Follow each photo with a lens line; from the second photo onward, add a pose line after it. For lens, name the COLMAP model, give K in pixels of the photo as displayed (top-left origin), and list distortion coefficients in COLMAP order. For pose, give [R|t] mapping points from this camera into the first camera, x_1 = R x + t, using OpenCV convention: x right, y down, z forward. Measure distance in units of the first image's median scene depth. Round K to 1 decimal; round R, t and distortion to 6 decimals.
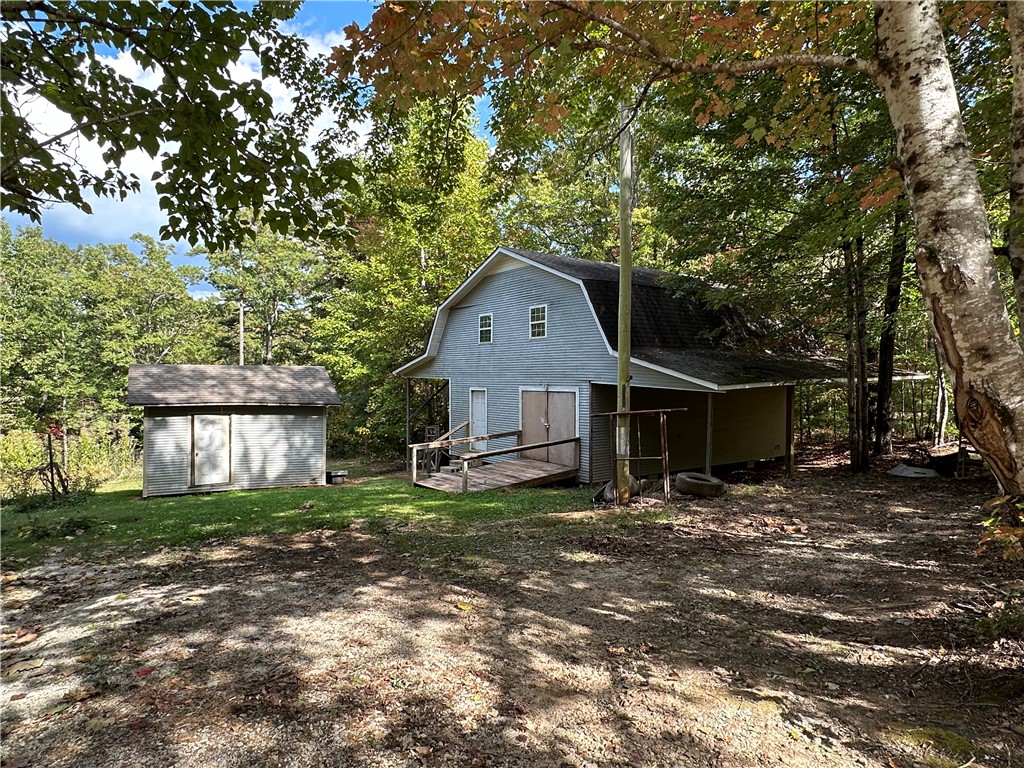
lens RADIAL K [[600.2, 0, 512.0], [0, 600.2, 384.0], [0, 0, 1]] dist [0.003611, 0.000502]
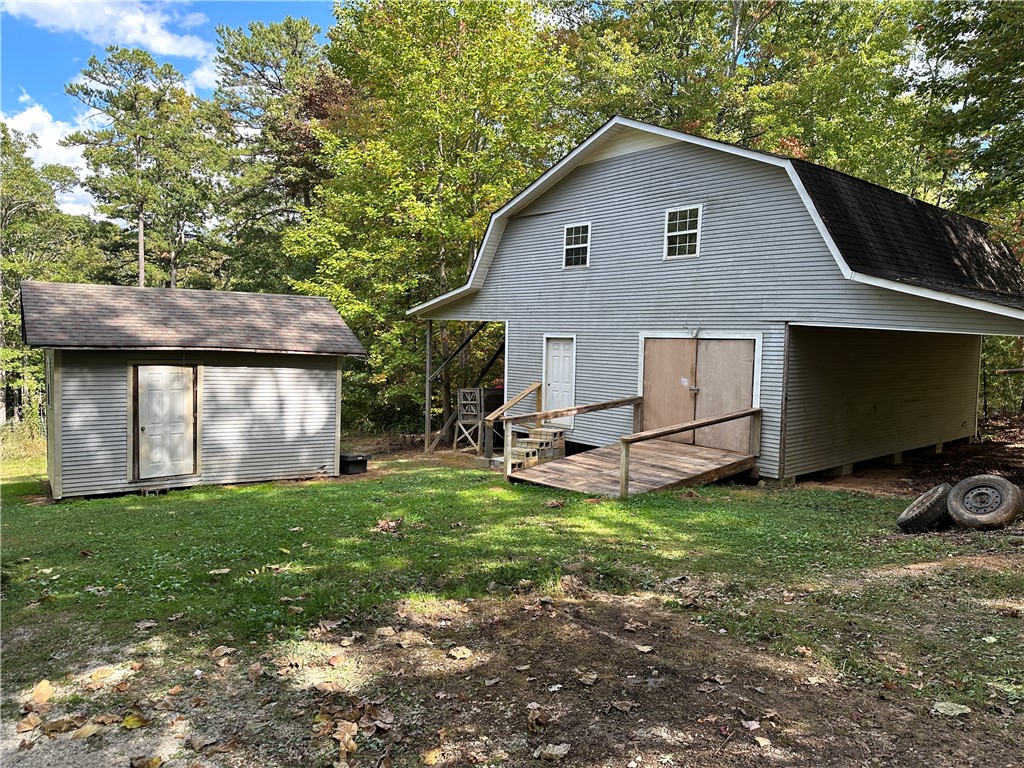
lens RADIAL K [[709.7, 0, 512.0], [0, 709.7, 384.0], [0, 0, 1]] dist [0.078769, -0.111051]
pose [[0.995591, 0.015385, 0.092525, -0.190440], [-0.020503, 0.998297, 0.054619, 0.020698], [-0.091527, -0.056276, 0.994211, 0.208074]]
